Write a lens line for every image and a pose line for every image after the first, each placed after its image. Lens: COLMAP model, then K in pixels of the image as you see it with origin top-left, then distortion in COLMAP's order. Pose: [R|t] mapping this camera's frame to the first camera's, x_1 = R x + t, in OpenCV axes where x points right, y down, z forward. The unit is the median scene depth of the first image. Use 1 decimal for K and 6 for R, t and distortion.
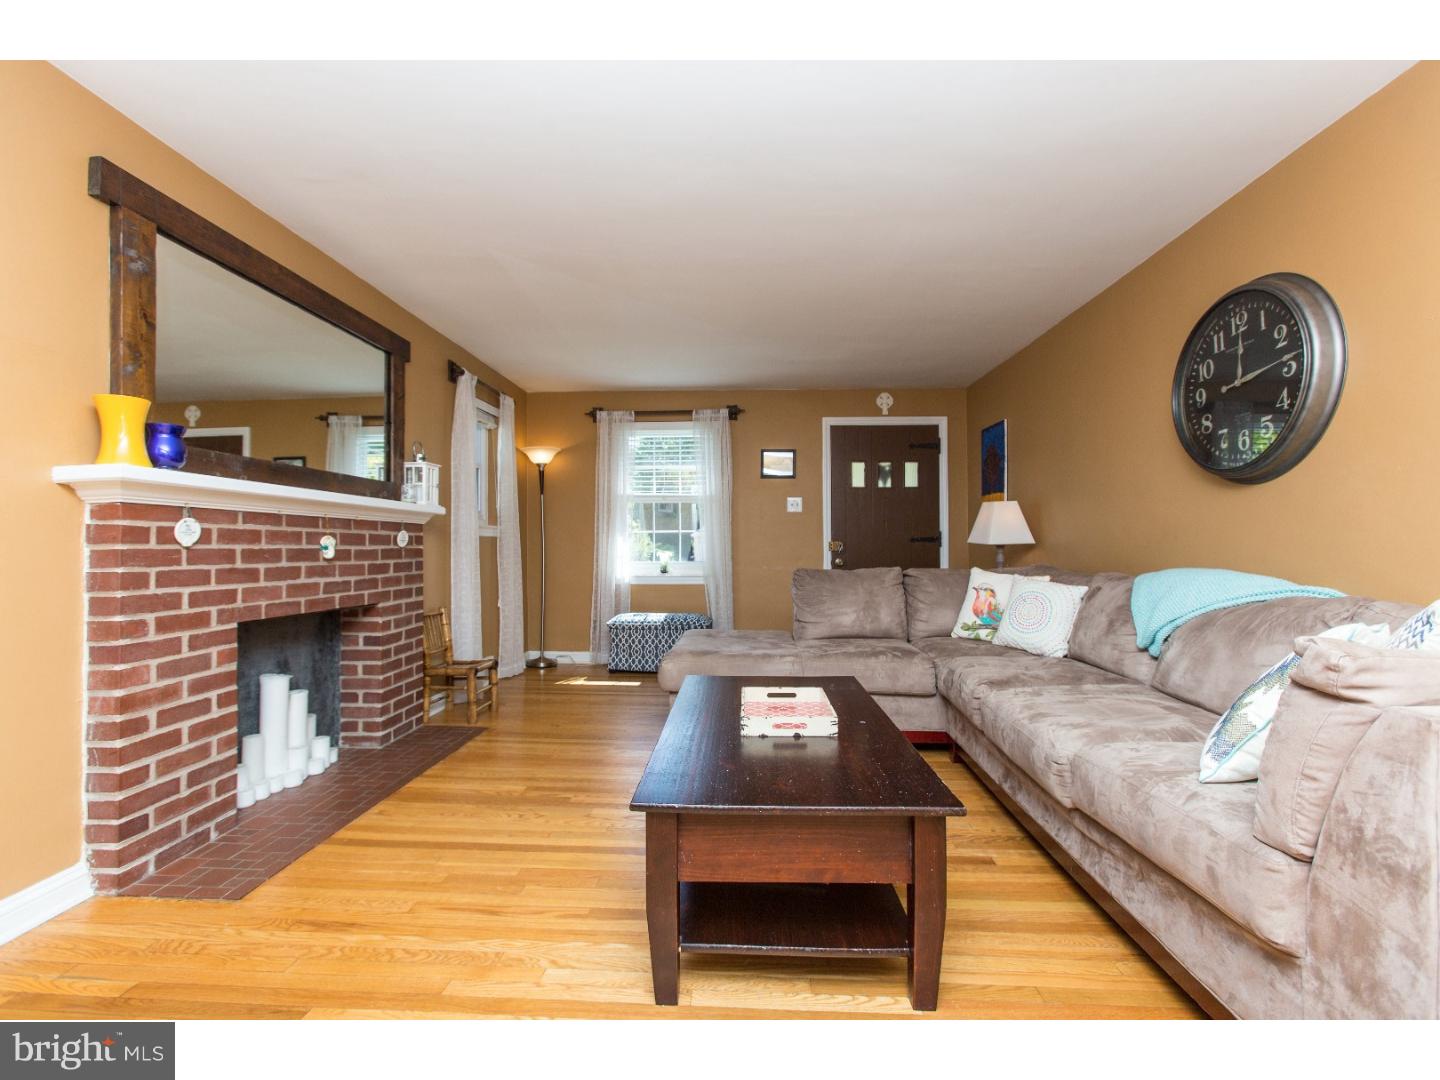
lens RADIAL K [[659.8, 0, 720.0], [0, 659.8, 540.0], [0, 0, 1]] dist [-0.002592, 0.000682]
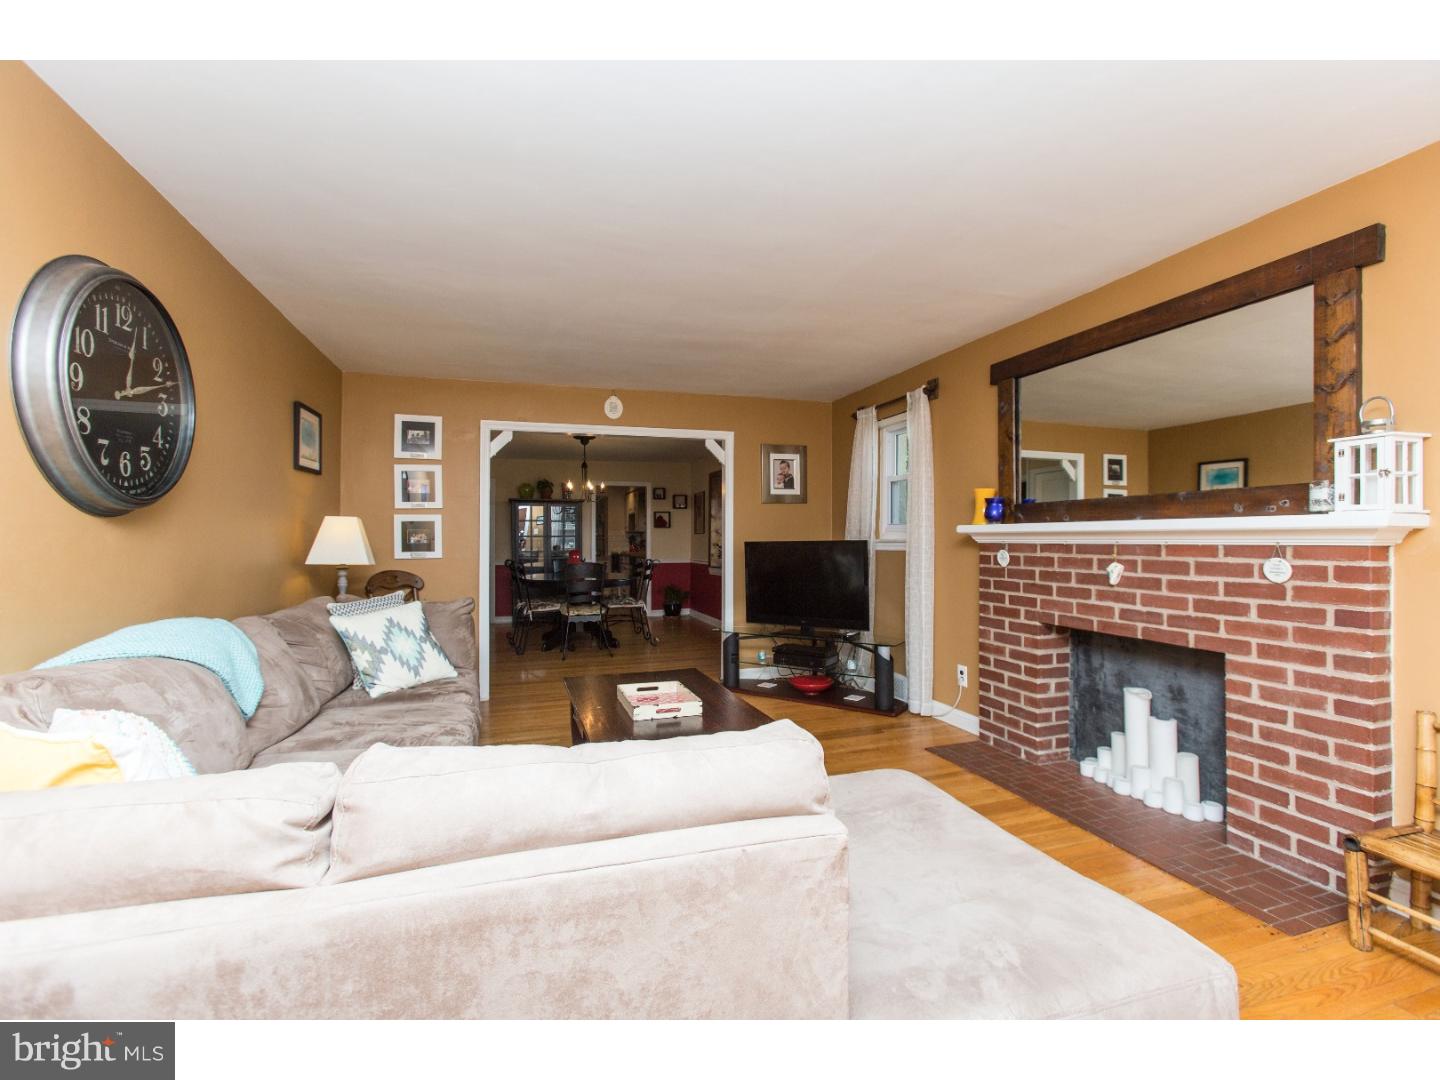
lens RADIAL K [[659.8, 0, 720.0], [0, 659.8, 540.0], [0, 0, 1]] dist [-0.002592, 0.000682]
pose [[-0.940097, 0.005415, -0.340864, 0.359533], [0.008880, 0.999924, -0.008605, -0.041248], [0.340791, -0.011116, -0.940073, 1.906694]]
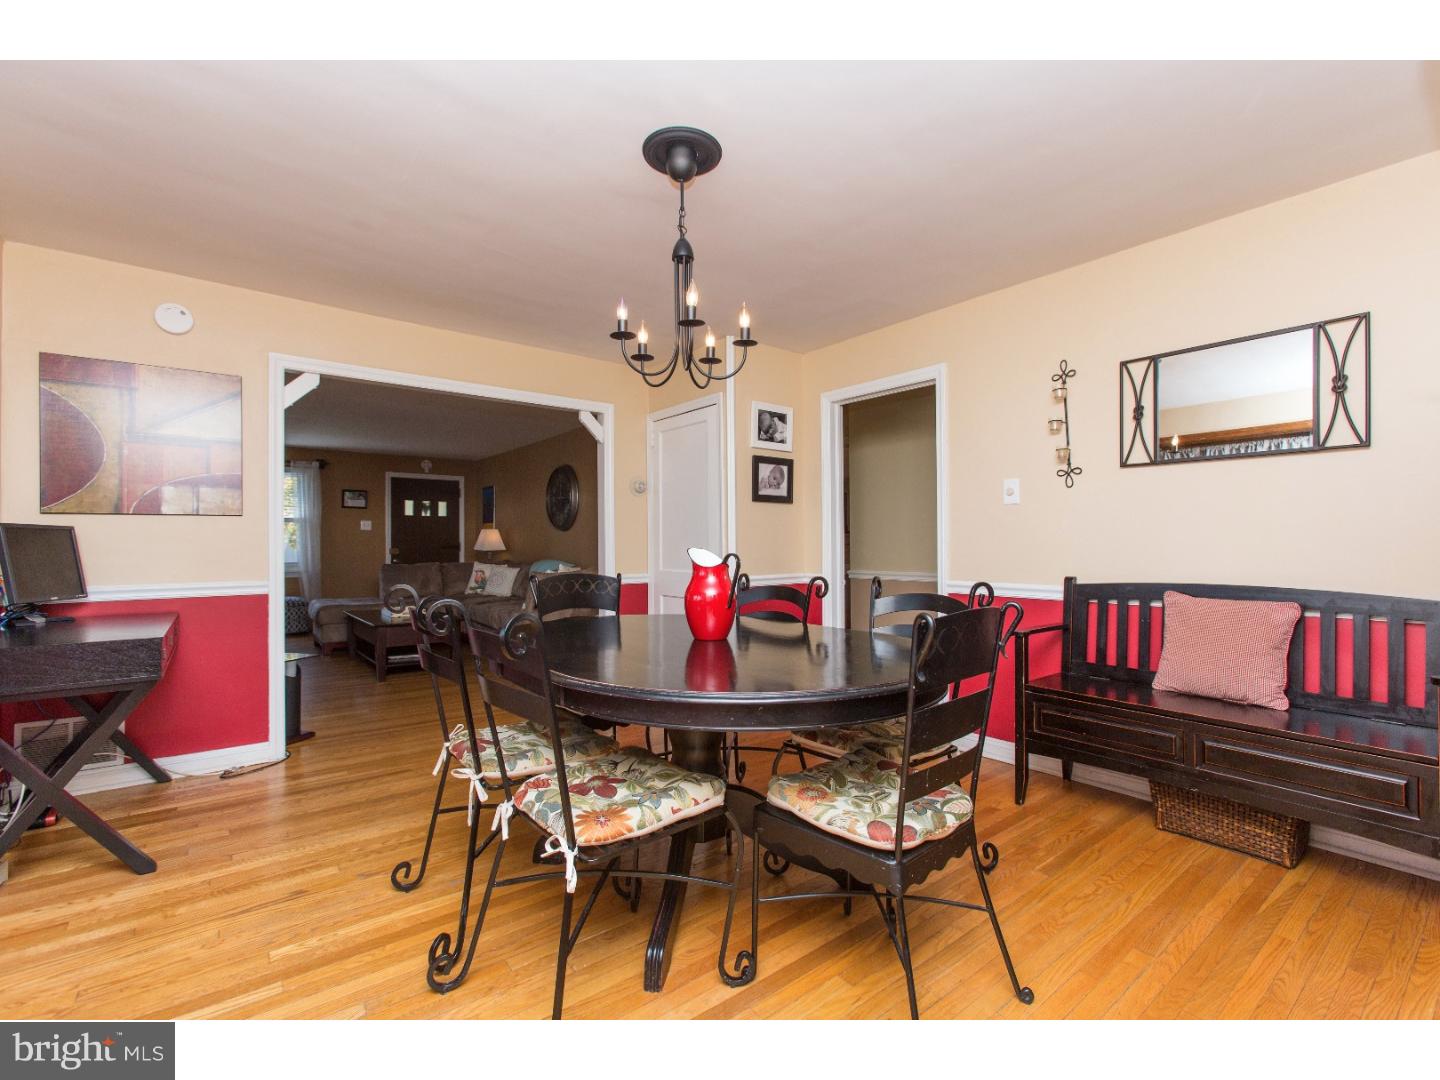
lens RADIAL K [[659.8, 0, 720.0], [0, 659.8, 540.0], [0, 0, 1]] dist [-0.002592, 0.000682]
pose [[0.766342, 0.003201, 0.642425, -0.568526], [-0.002944, 0.999995, -0.001471, -0.041501], [-0.642427, -0.000764, 0.766347, -1.708520]]
